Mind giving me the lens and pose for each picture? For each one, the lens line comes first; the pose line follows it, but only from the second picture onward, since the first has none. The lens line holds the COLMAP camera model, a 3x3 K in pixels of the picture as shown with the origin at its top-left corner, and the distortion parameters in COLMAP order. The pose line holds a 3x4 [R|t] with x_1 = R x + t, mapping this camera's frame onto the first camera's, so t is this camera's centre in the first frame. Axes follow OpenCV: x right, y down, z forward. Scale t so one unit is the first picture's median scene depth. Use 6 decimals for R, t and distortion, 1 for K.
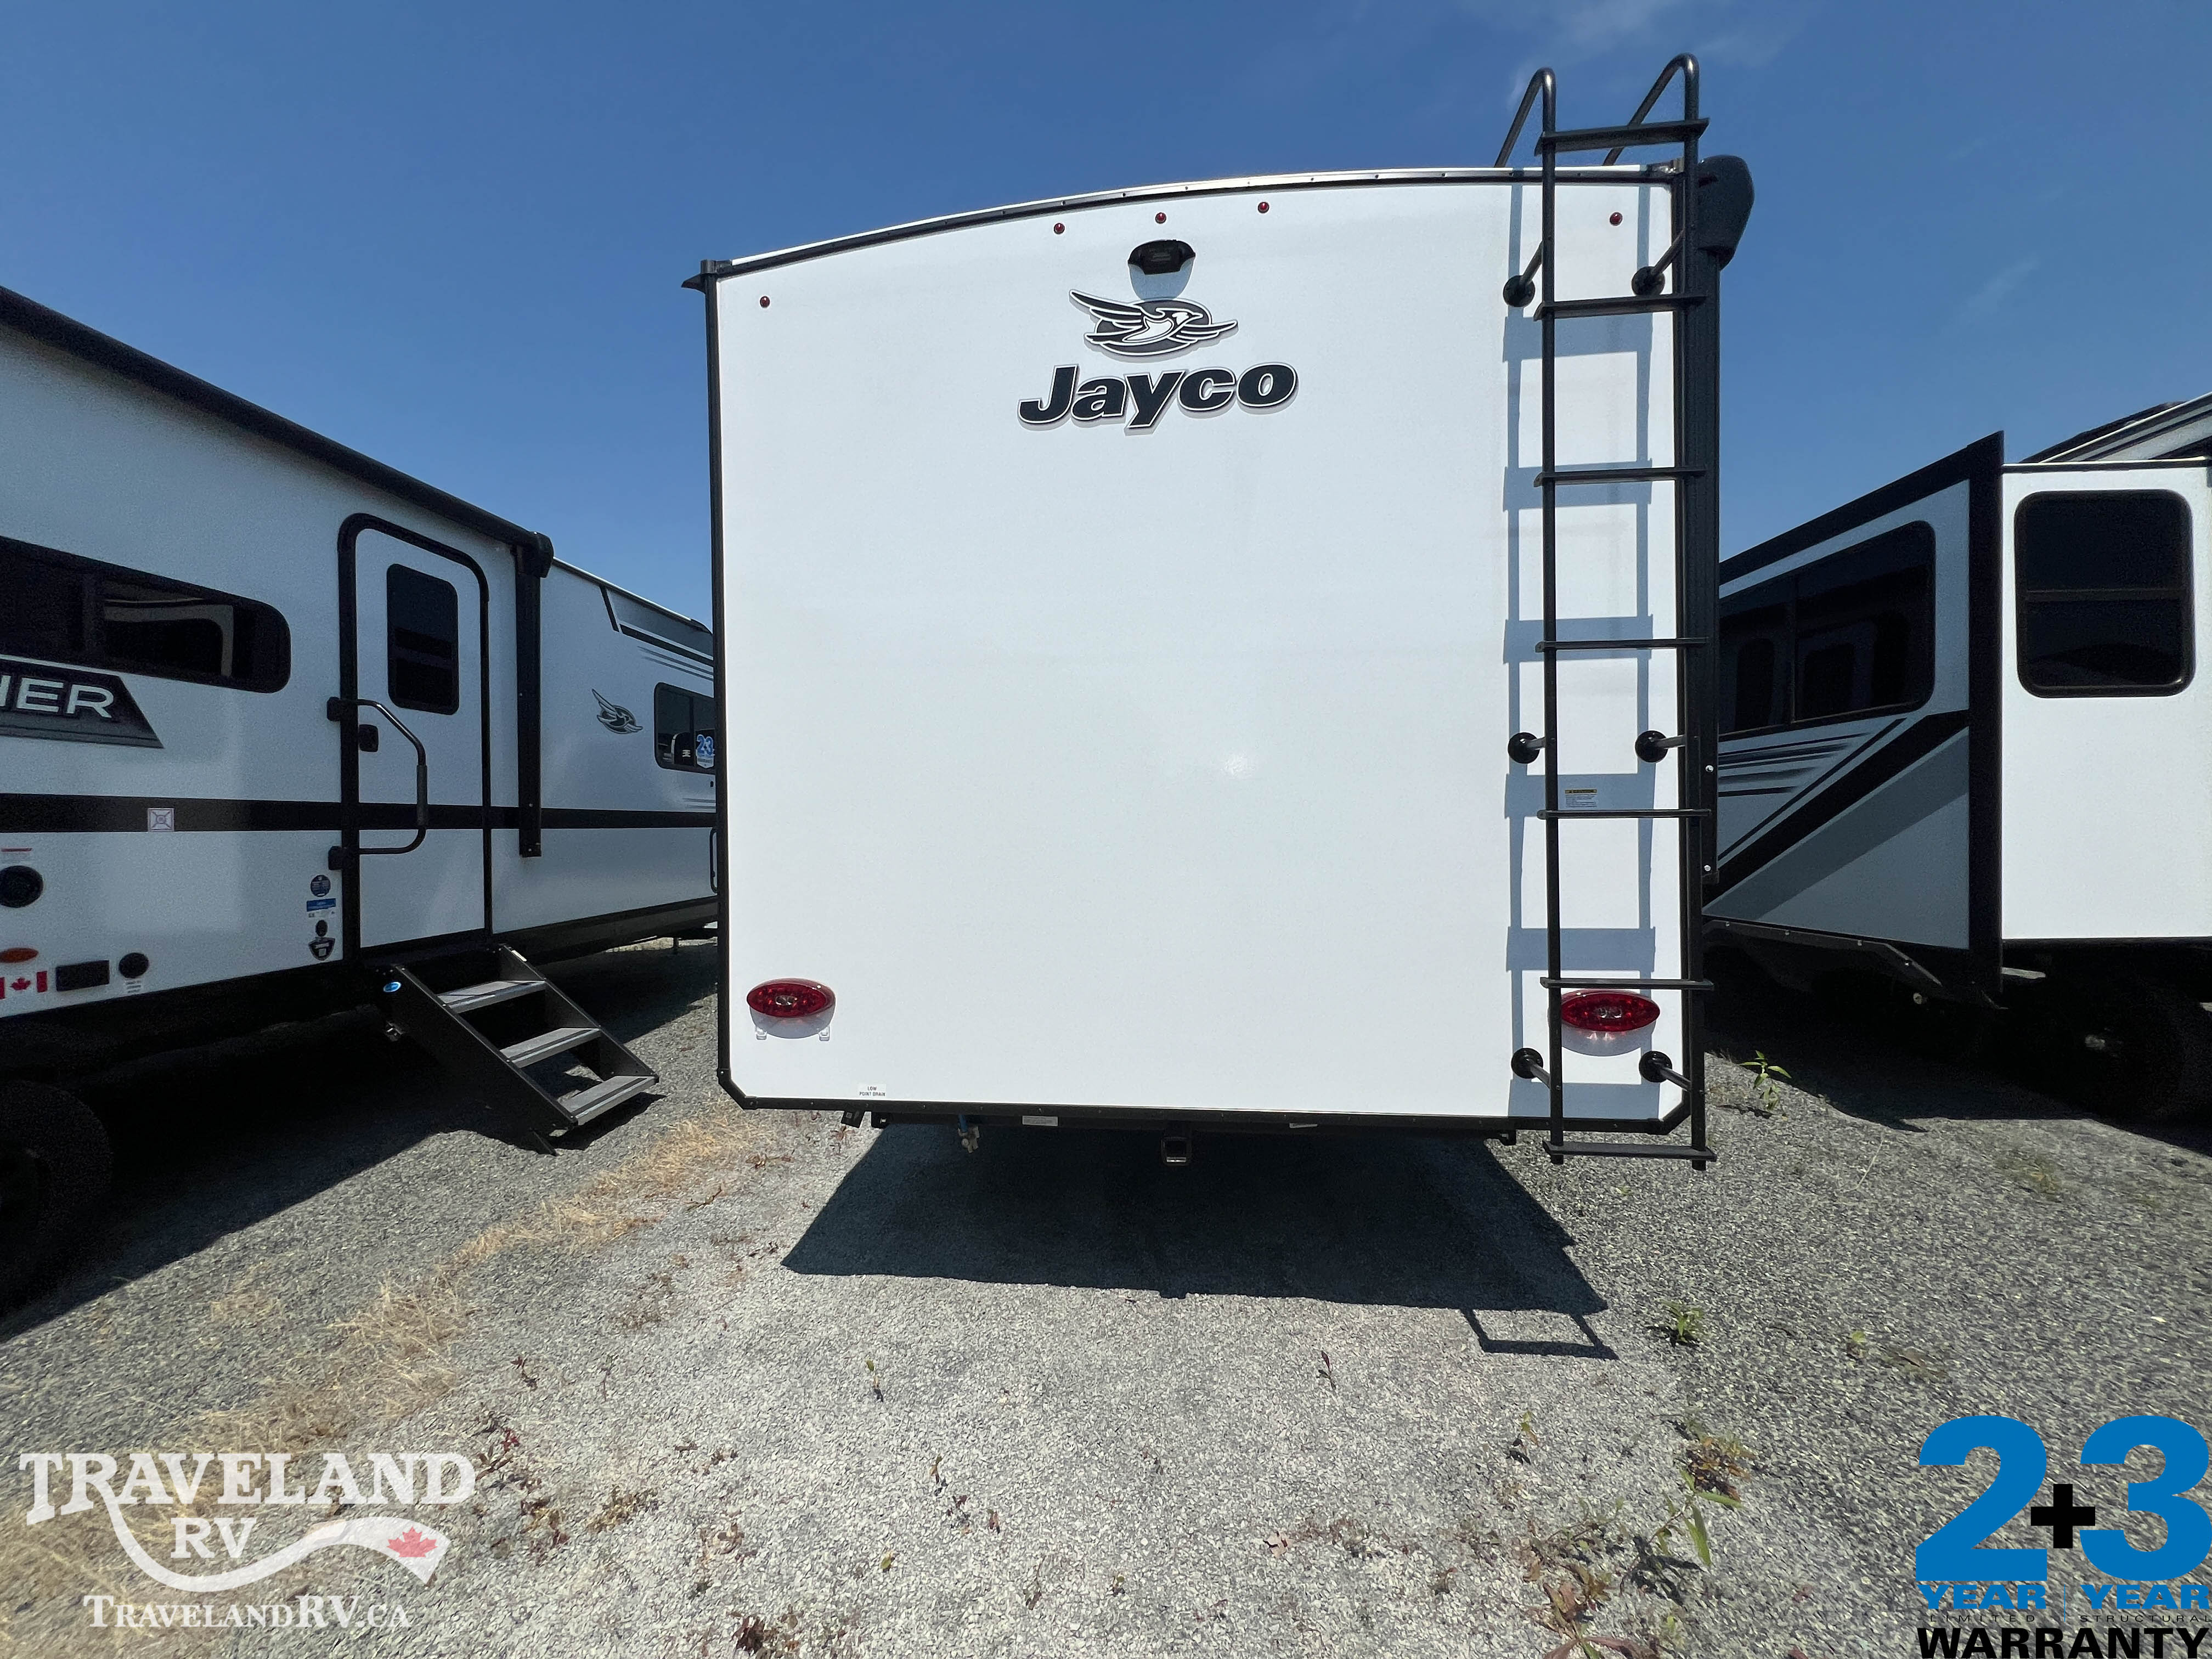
lens RADIAL K [[886.1, 0, 1102.3], [0, 886.1, 826.6], [0, 0, 1]] dist [-0.000914, -0.000084]
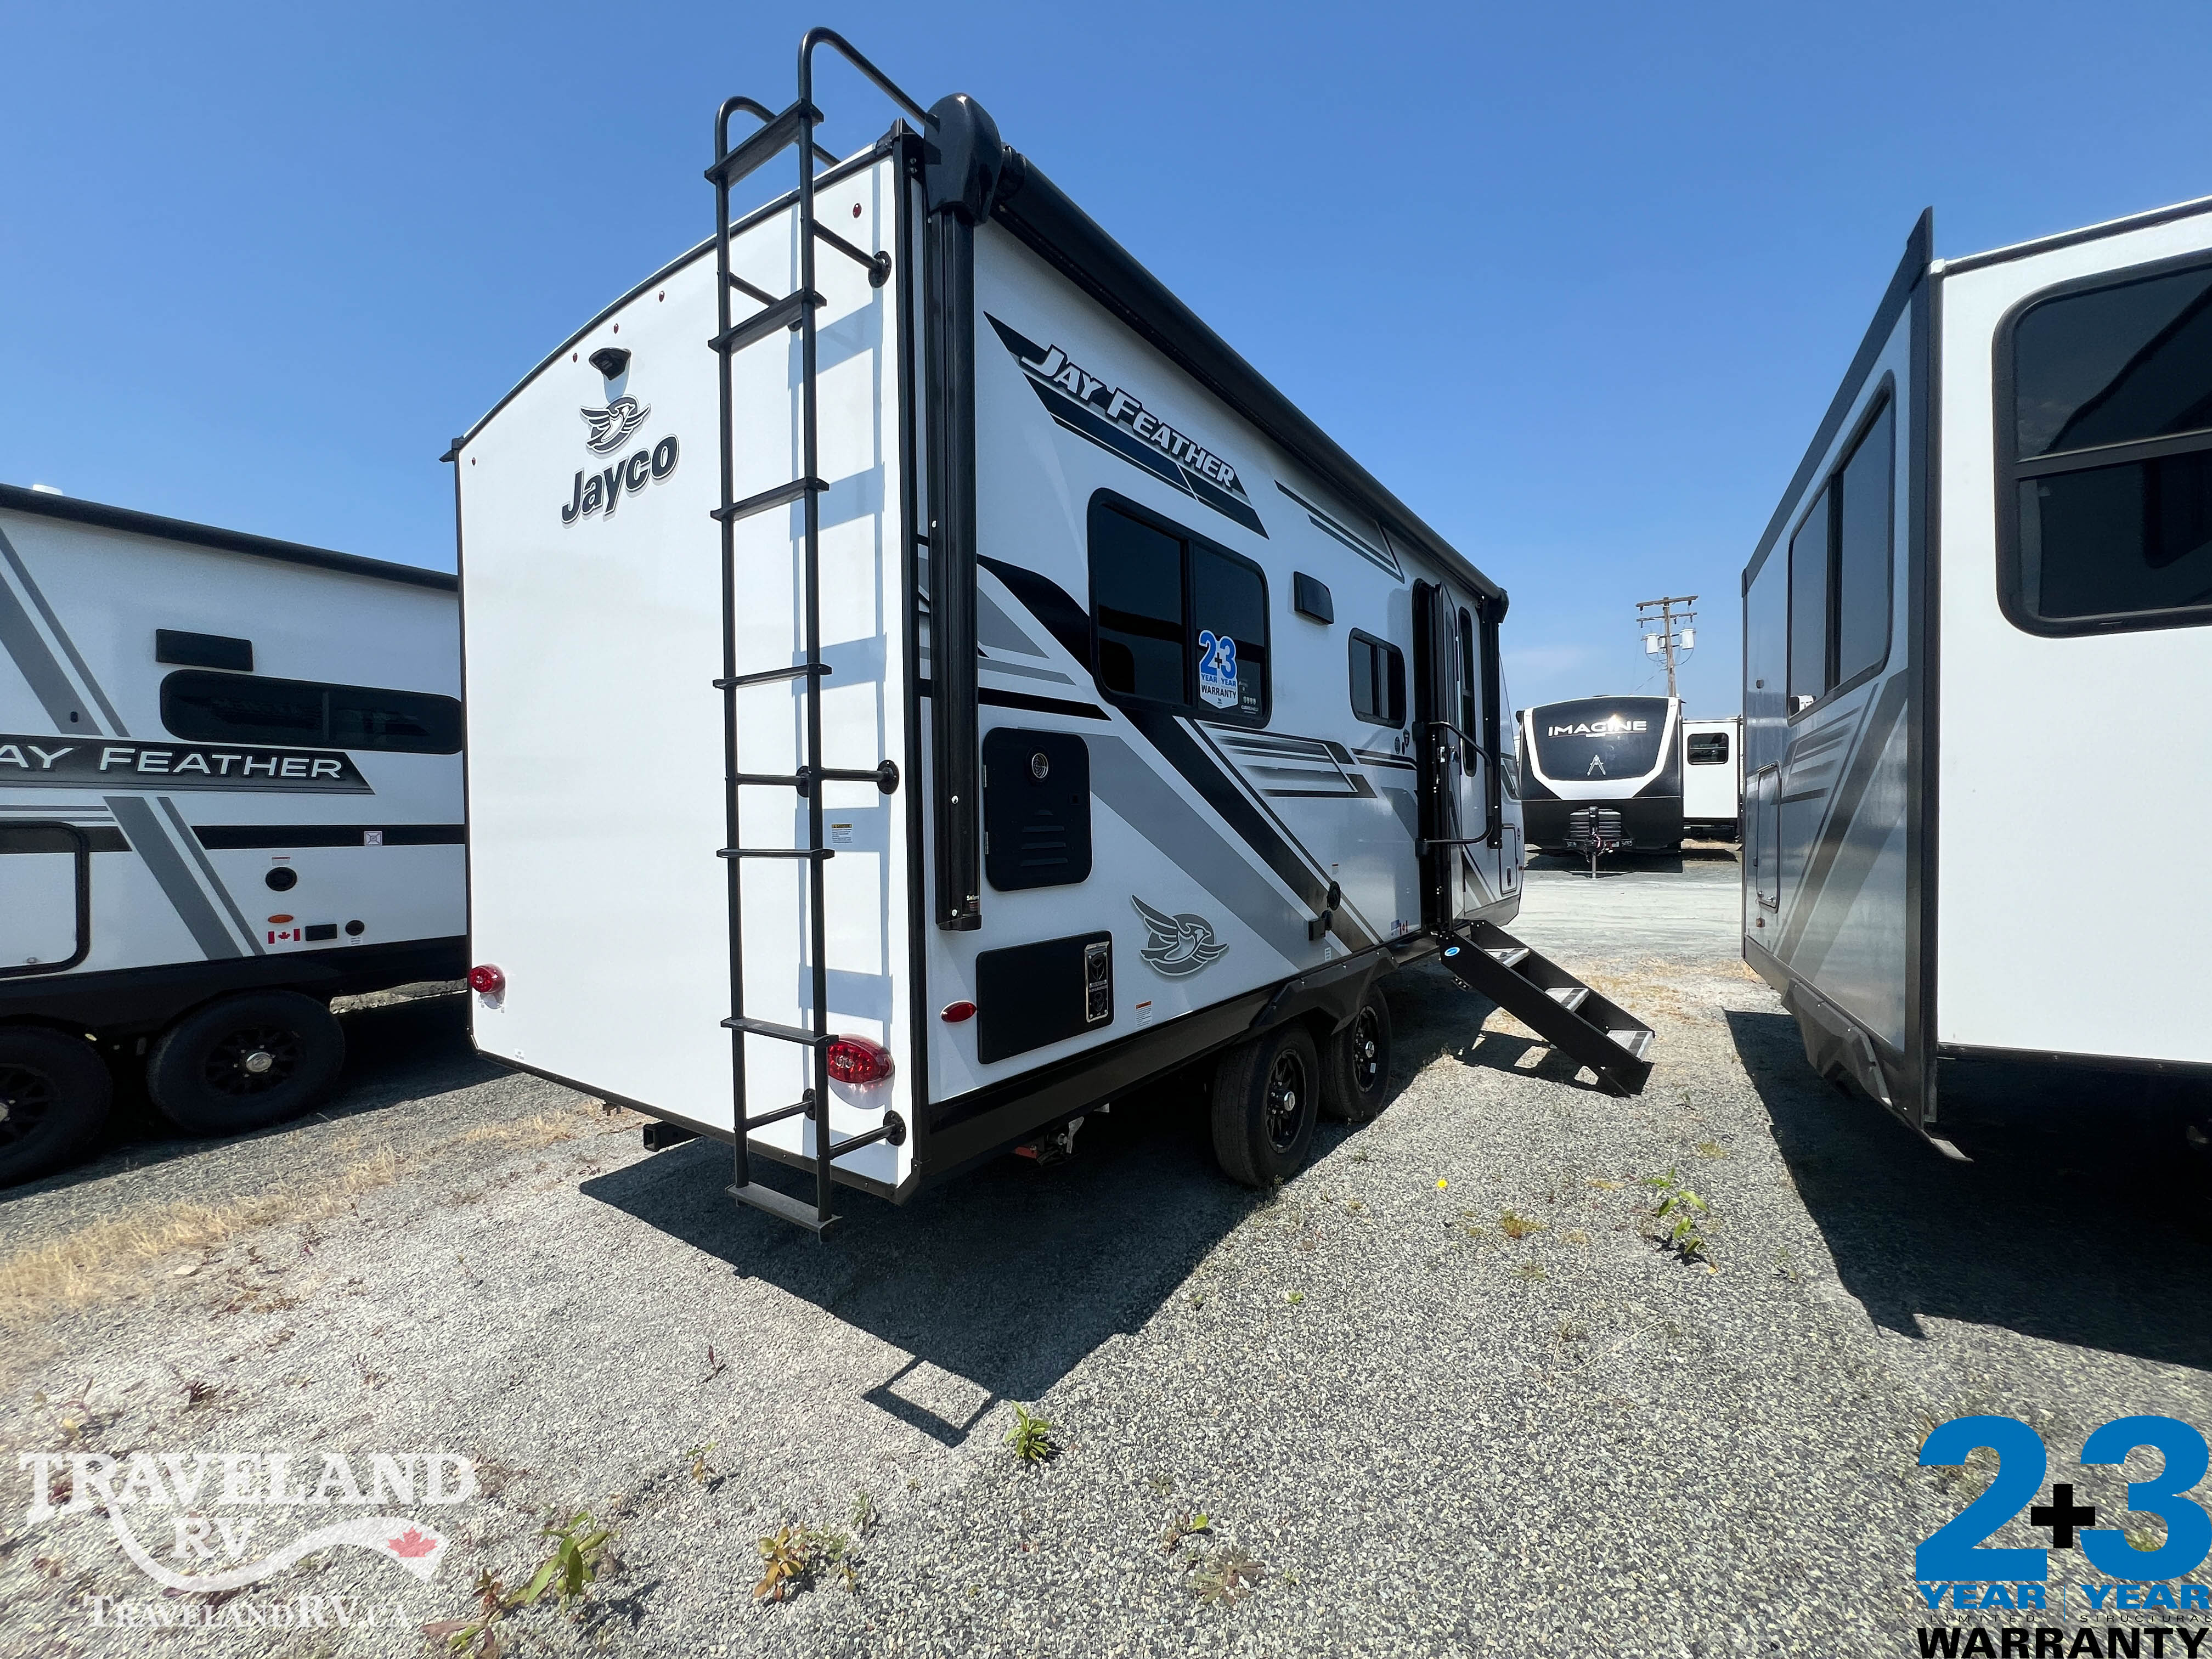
lens RADIAL K [[886.1, 0, 1102.3], [0, 886.1, 826.6], [0, 0, 1]] dist [-0.000914, -0.000084]
pose [[0.879308, -0.002265, -0.476248, 0.986006], [0.004915, 0.999979, 0.004319, -0.033602], [0.476228, -0.006139, 0.879301, 0.238070]]
